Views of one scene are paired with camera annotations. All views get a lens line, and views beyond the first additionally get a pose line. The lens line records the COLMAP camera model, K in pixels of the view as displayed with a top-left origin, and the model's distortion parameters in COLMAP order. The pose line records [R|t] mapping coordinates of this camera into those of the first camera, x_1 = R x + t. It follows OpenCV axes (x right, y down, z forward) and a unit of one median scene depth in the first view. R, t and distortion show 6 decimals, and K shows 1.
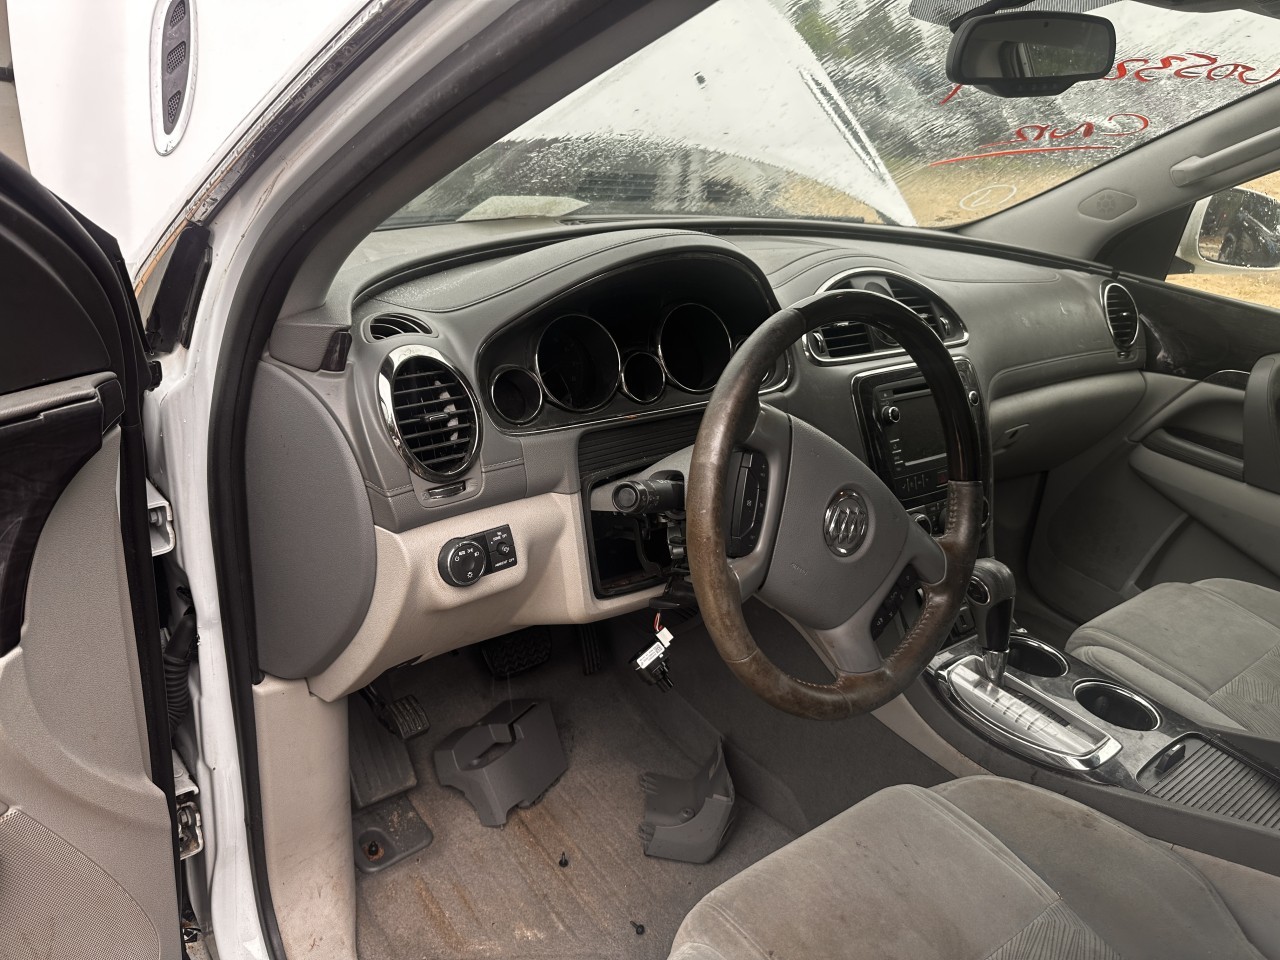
lens RADIAL K [[908.3, 0, 636.2], [0, 908.3, 480.1], [0, 0, 1]] dist [0.006929, -0.007221]
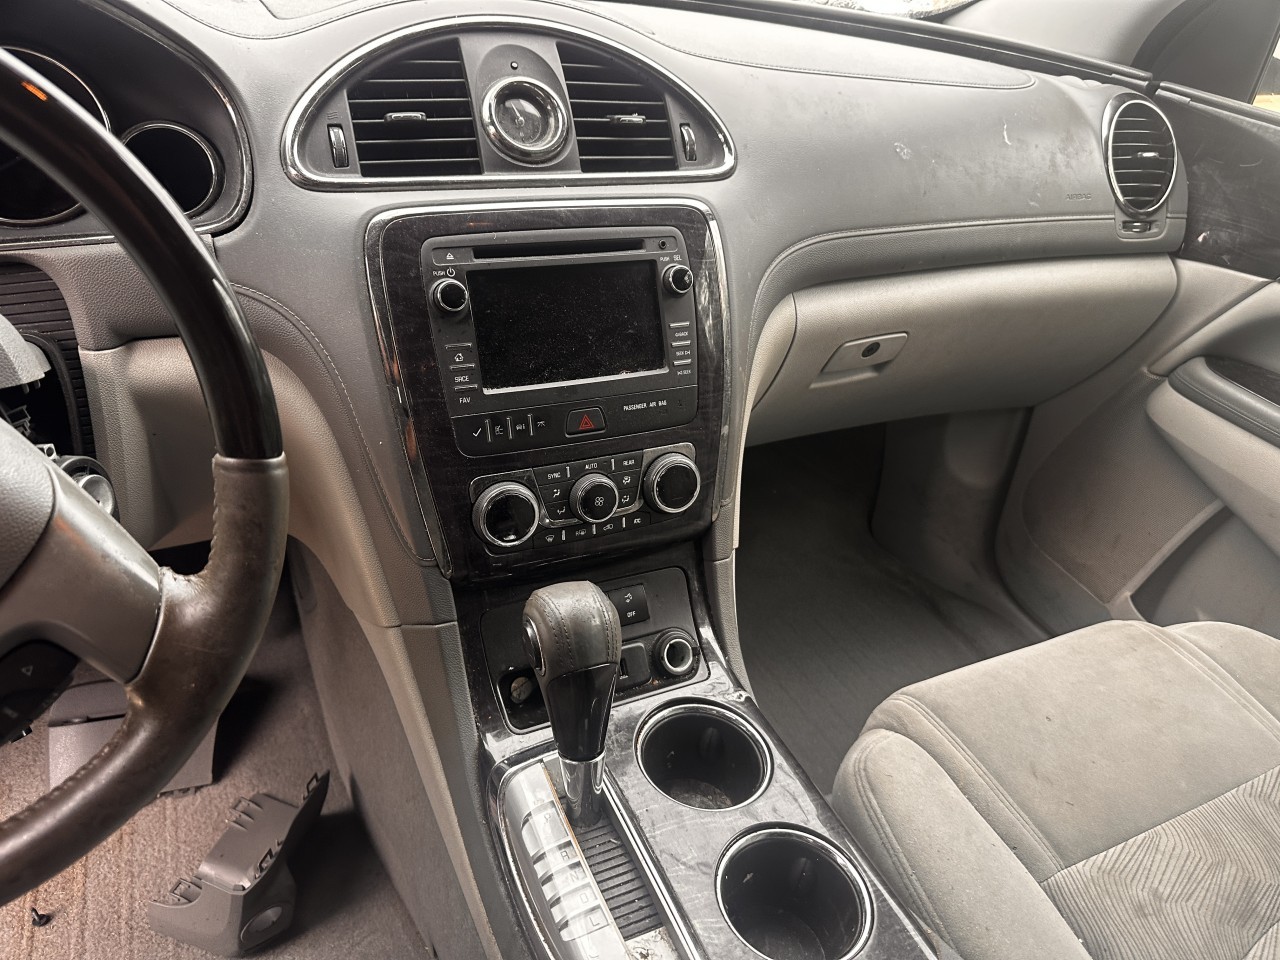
lens RADIAL K [[908.3, 0, 643.8], [0, 908.3, 482.5], [0, 0, 1]] dist [0.006929, -0.007221]
pose [[0.979403, 0.101674, -0.174446, 0.338799], [-0.077105, 0.986822, 0.142260, -0.033208], [0.186611, -0.125879, 0.974336, 0.340483]]
